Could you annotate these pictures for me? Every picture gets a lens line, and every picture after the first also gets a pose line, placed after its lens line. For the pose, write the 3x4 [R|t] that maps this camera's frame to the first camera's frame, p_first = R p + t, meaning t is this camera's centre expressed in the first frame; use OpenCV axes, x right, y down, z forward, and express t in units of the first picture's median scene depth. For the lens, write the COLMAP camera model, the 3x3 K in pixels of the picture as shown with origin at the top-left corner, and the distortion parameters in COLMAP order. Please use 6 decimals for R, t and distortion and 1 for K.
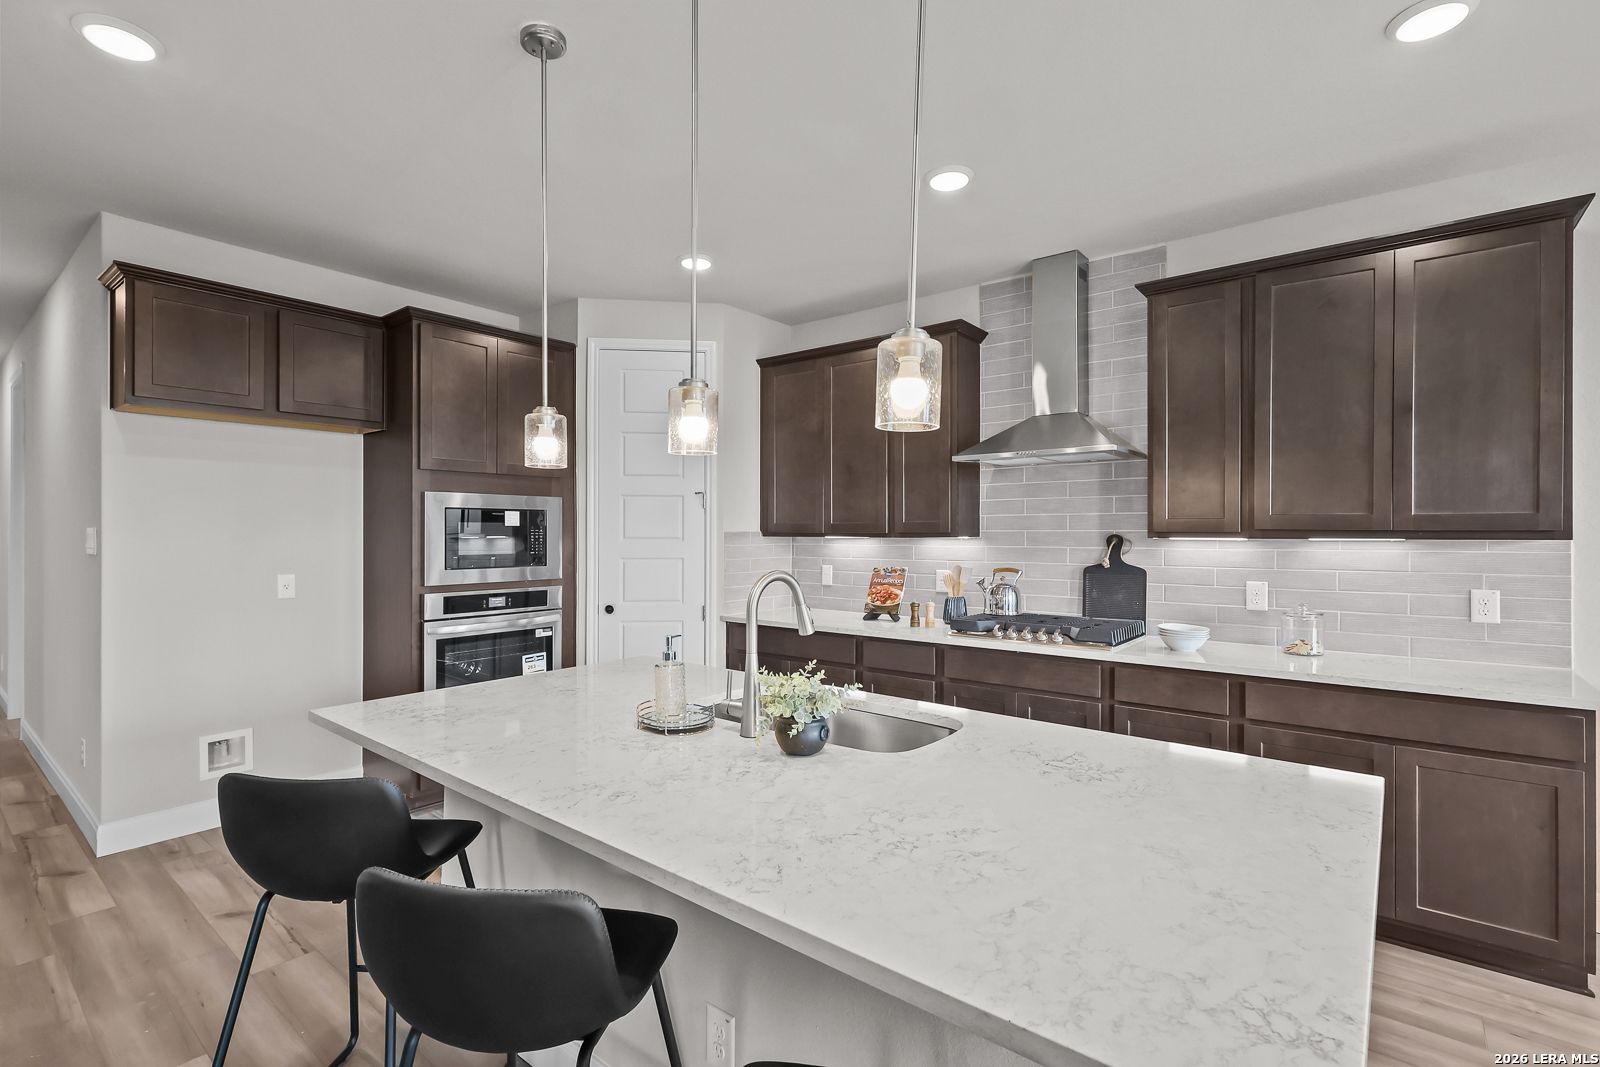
lens RADIAL K [[734.7, 0, 803.6], [0, 734.7, 532.8], [0, 0, 1]] dist [-0.003437, -0.000072]
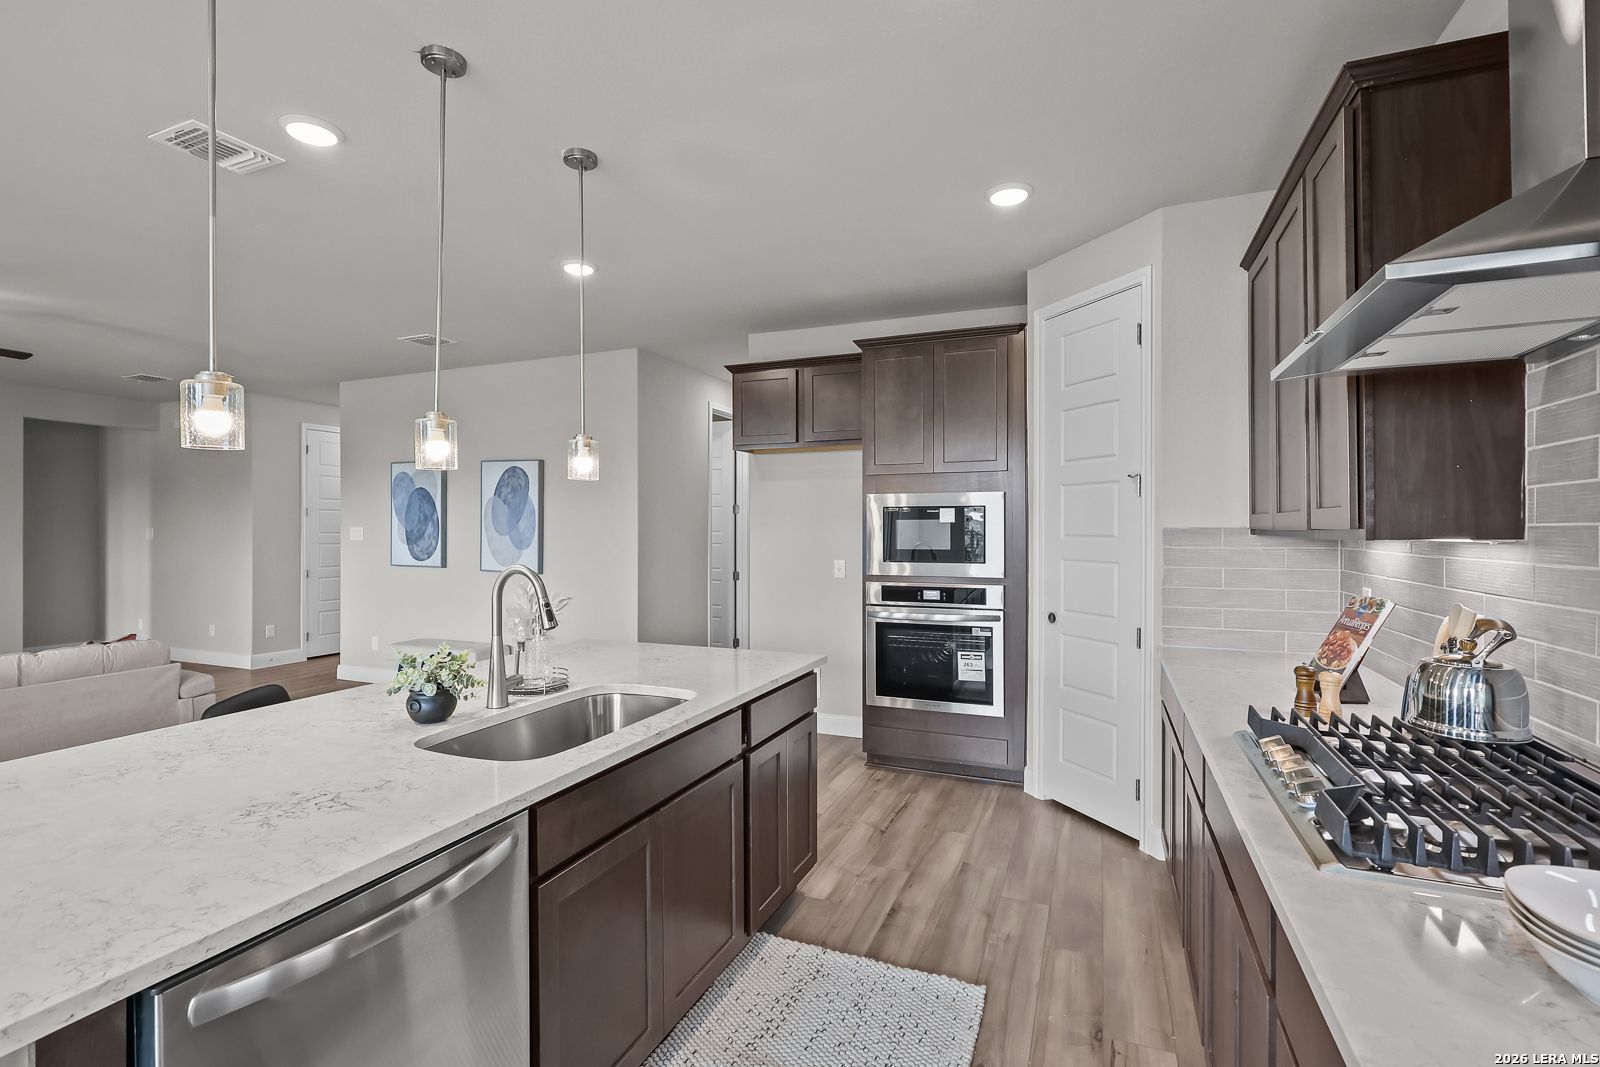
lens RADIAL K [[734.7, 0, 801.0], [0, 734.7, 531.4], [0, 0, 1]] dist [-0.003437, -0.000072]
pose [[0.283597, 0.002463, -0.958940, 0.555111], [-0.000039, 0.999997, 0.002557, 0.000401], [0.958943, -0.000688, 0.283597, 0.542703]]
